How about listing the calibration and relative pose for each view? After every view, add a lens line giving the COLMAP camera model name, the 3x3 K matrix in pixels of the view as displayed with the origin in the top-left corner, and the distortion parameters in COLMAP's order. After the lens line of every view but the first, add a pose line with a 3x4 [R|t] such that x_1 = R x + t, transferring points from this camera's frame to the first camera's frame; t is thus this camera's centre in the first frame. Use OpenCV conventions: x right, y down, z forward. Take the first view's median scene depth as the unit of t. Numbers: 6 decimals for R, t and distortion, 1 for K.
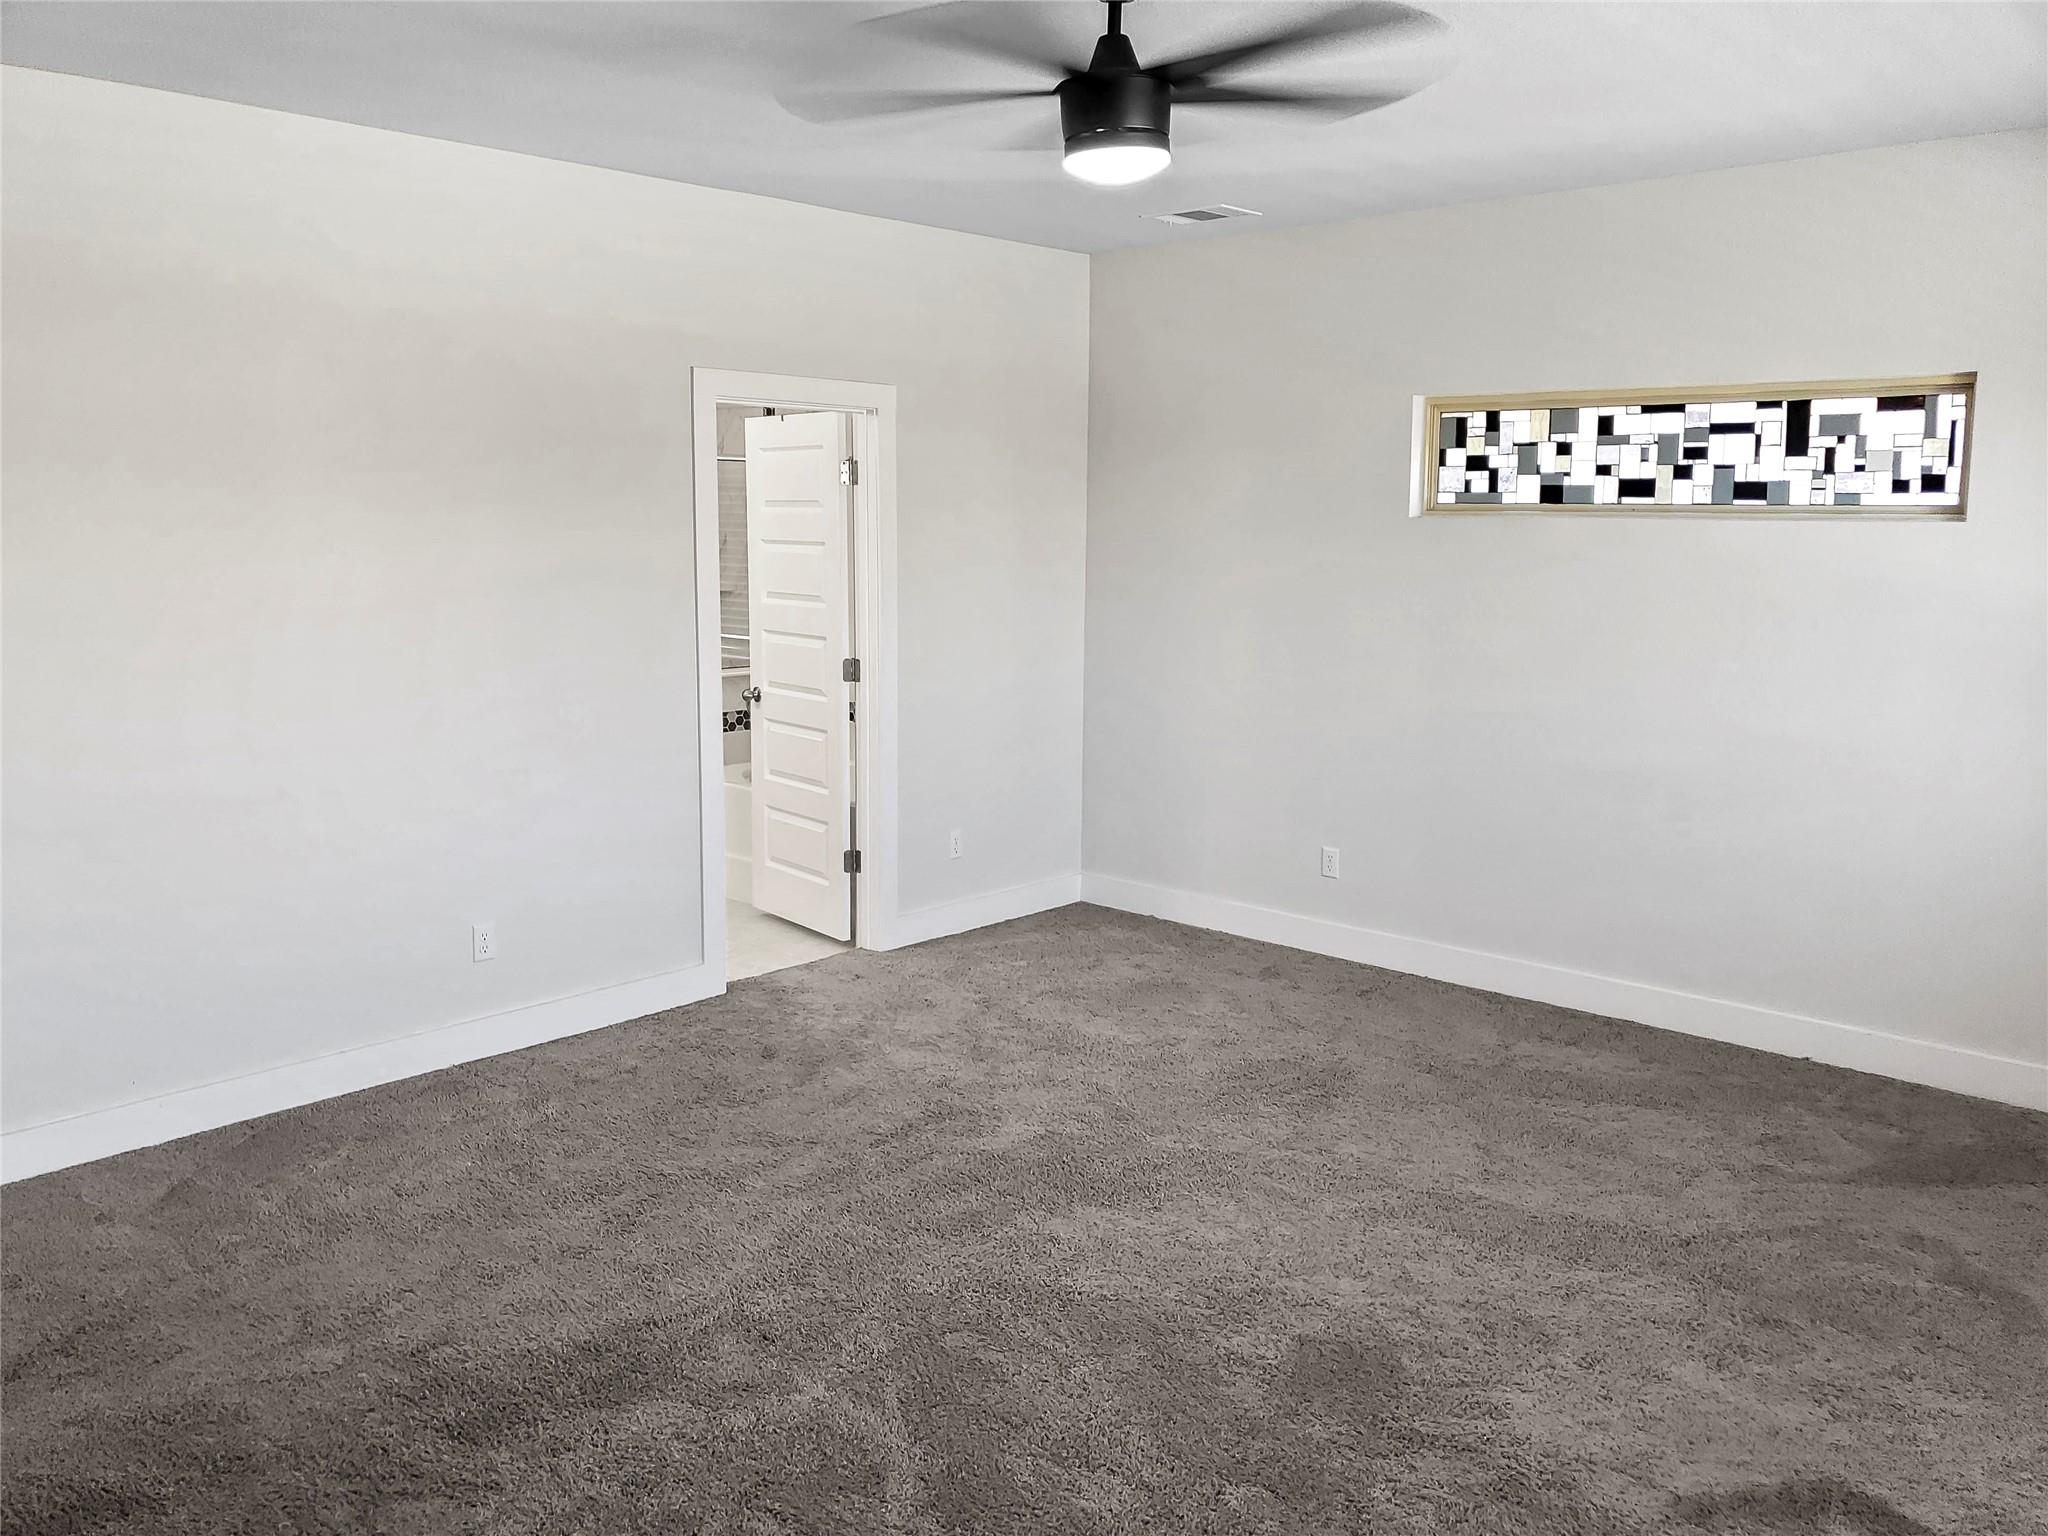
lens RADIAL K [[1645.8, 0, 1024.1], [0, 1645.8, 712.4], [0, 0, 1]] dist [-0.001210, 0.005400]
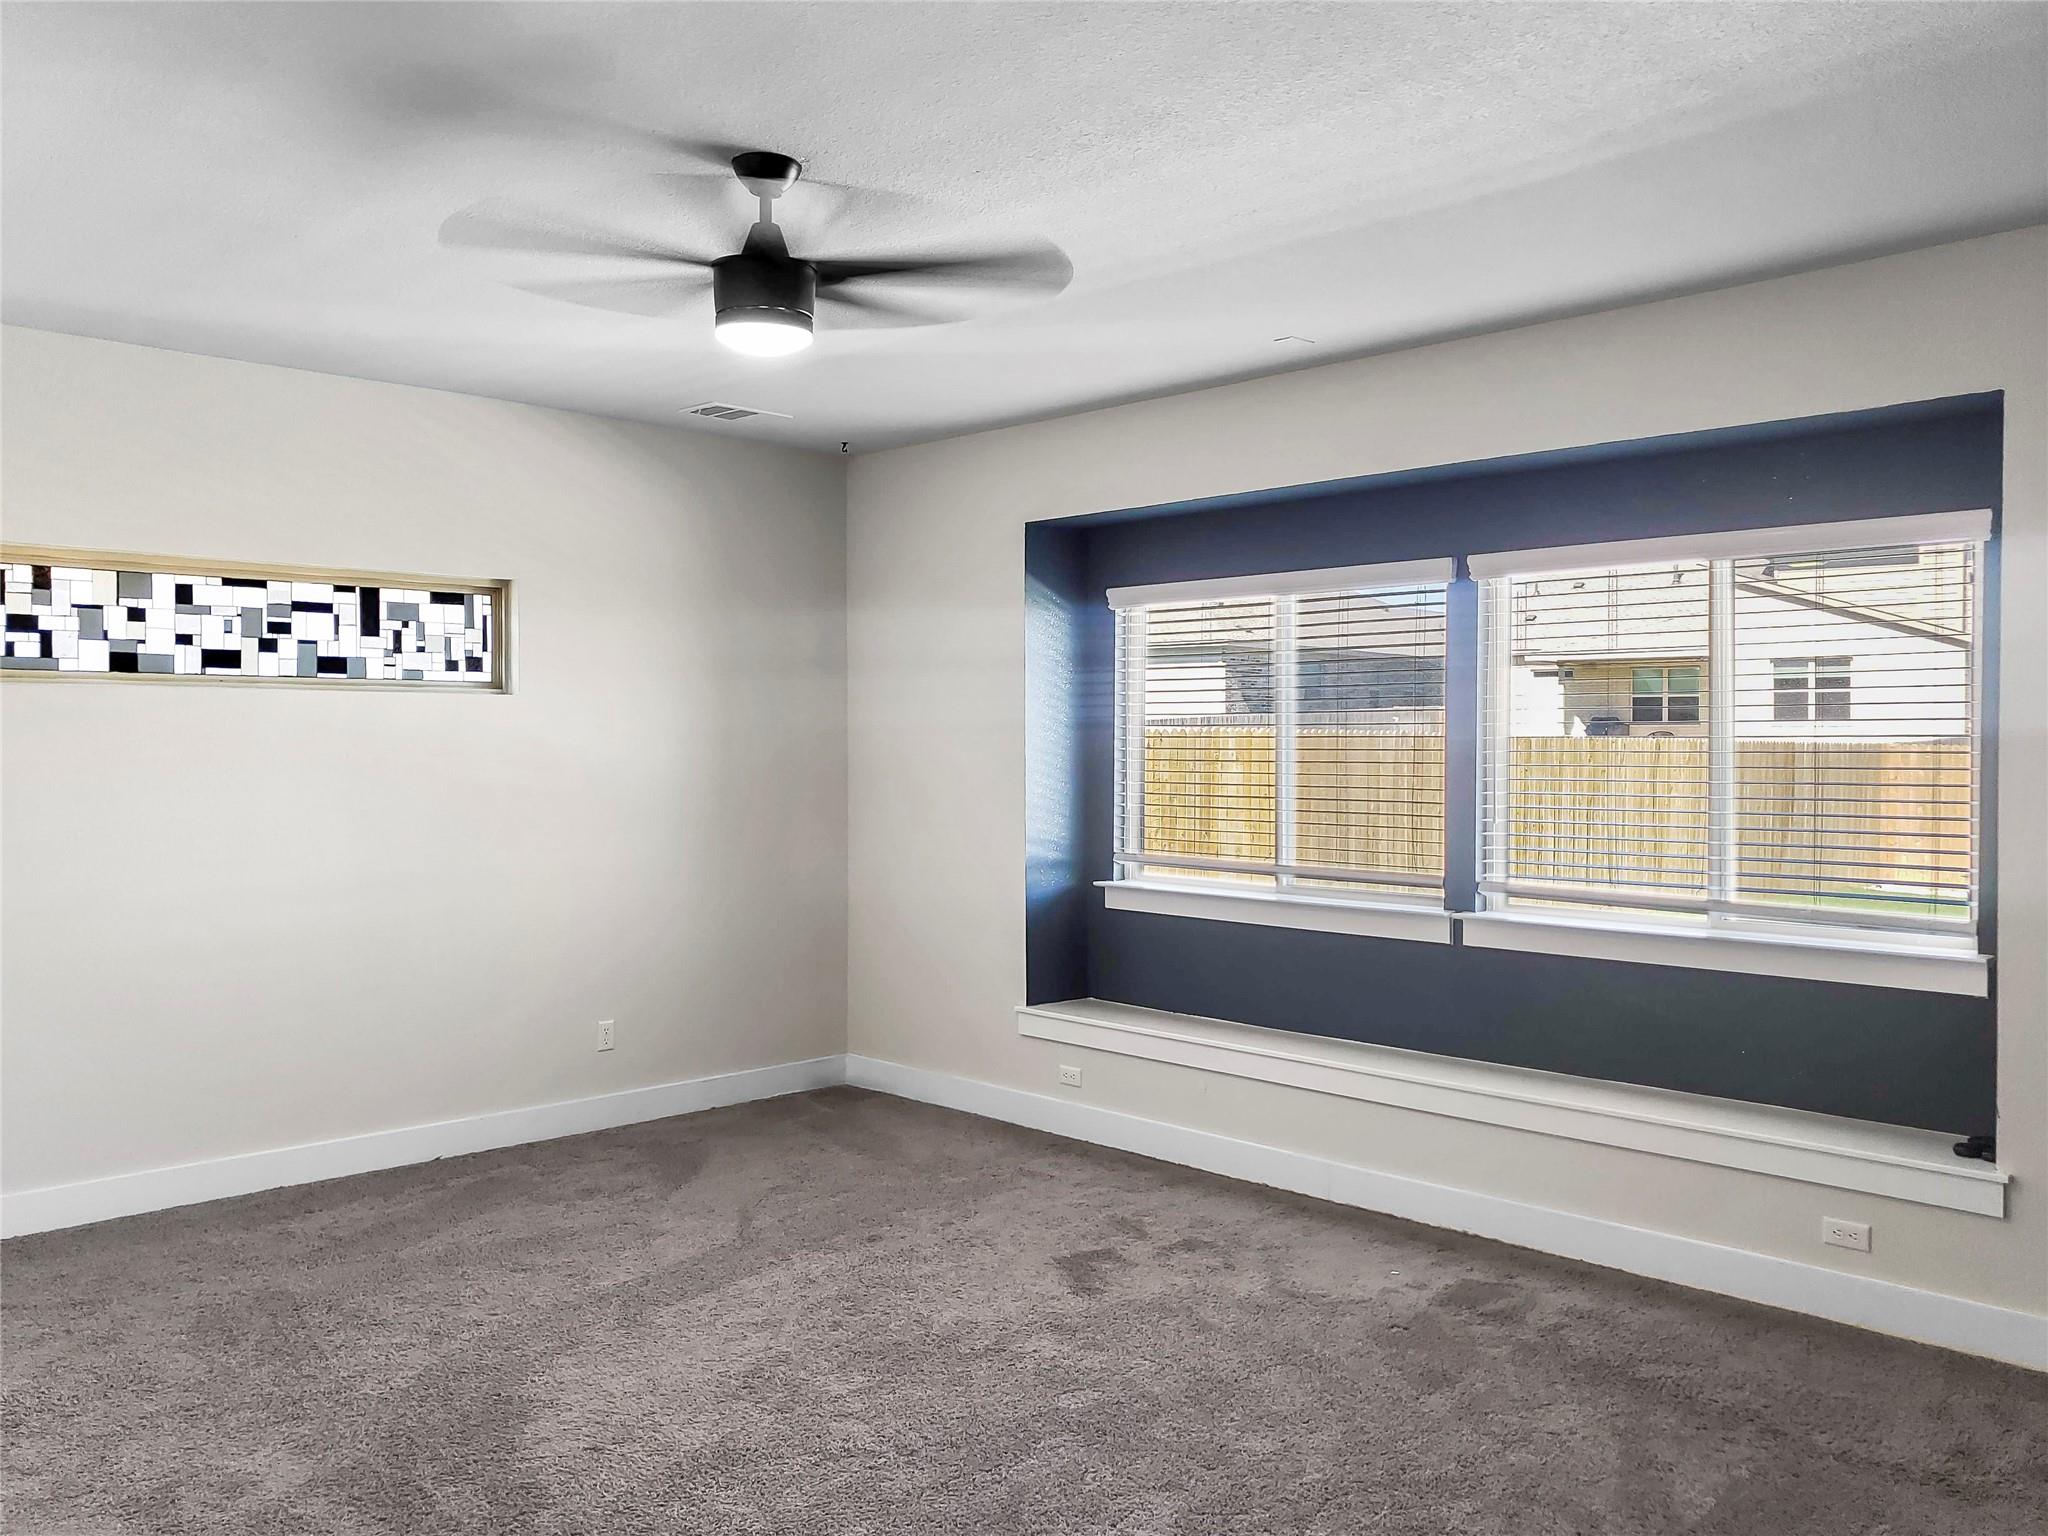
lens RADIAL K [[1674.6, 0, 1024.0], [0, 1674.6, 768.0], [0, 0, 1]] dist [-0.003538, -0.000835]
pose [[0.047109, -0.025398, 0.998567, -0.654568], [0.120716, 0.992495, 0.019548, -0.032741], [-0.991569, 0.119622, 0.049821, 0.495912]]
